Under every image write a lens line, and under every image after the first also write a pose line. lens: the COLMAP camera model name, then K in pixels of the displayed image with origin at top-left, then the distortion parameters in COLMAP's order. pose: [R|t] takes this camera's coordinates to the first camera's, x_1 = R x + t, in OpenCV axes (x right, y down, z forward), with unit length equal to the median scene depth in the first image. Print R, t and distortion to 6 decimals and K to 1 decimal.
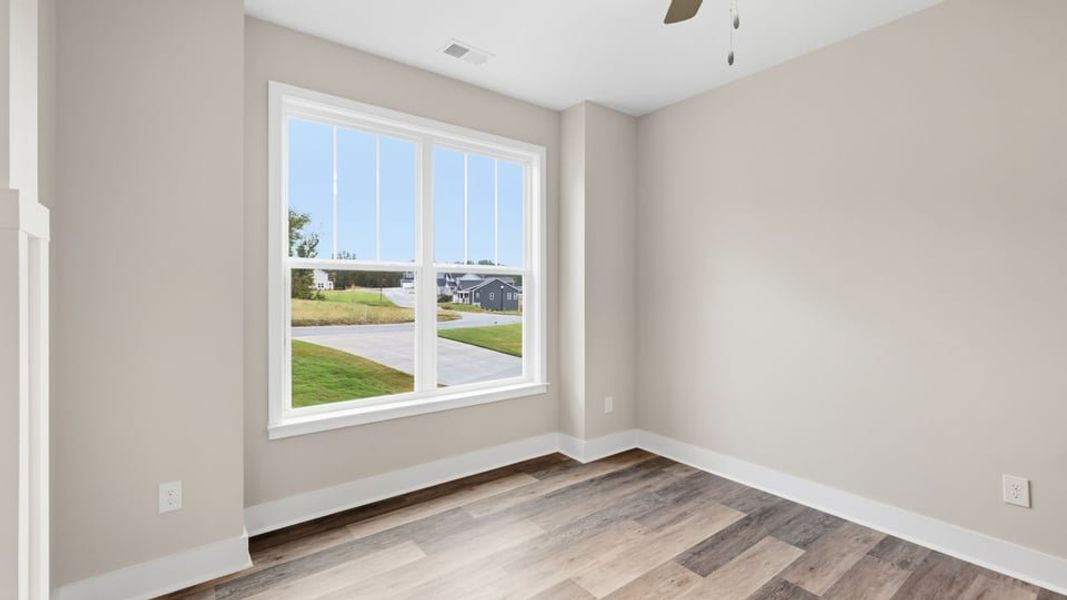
lens RADIAL K [[458.4, 0, 529.0], [0, 458.4, 293.9], [0, 0, 1]] dist [0.003670, -0.001380]
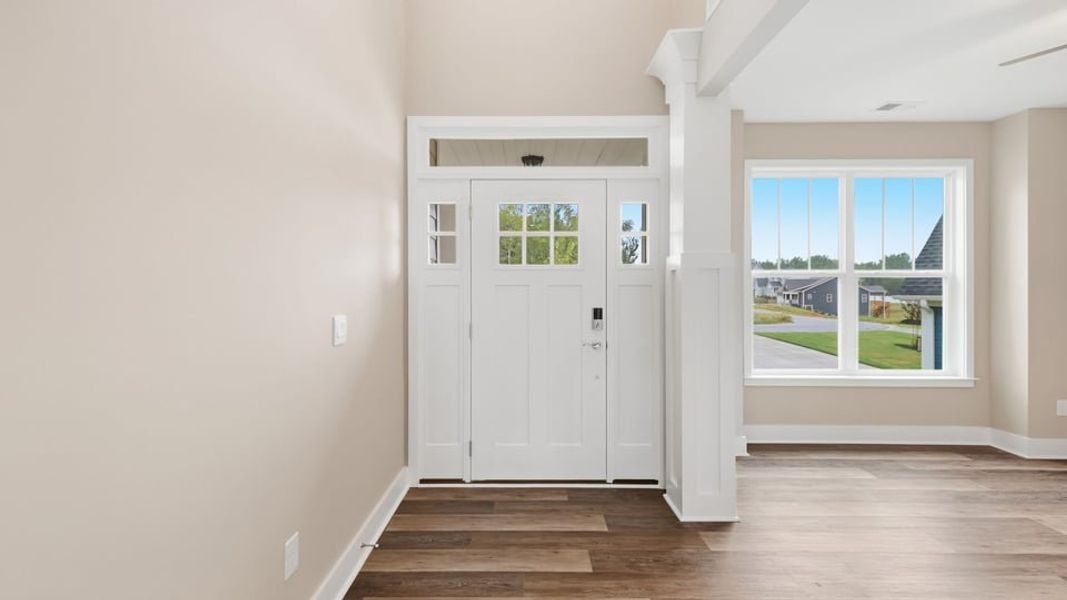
lens RADIAL K [[458.4, 0, 521.1], [0, 458.4, 290.8], [0, 0, 1]] dist [0.003670, -0.001380]
pose [[0.787284, 0.001142, -0.616590, -0.133021], [-0.005863, 0.999967, -0.005634, 0.002550], [0.616563, 0.008050, 0.787265, -0.497183]]
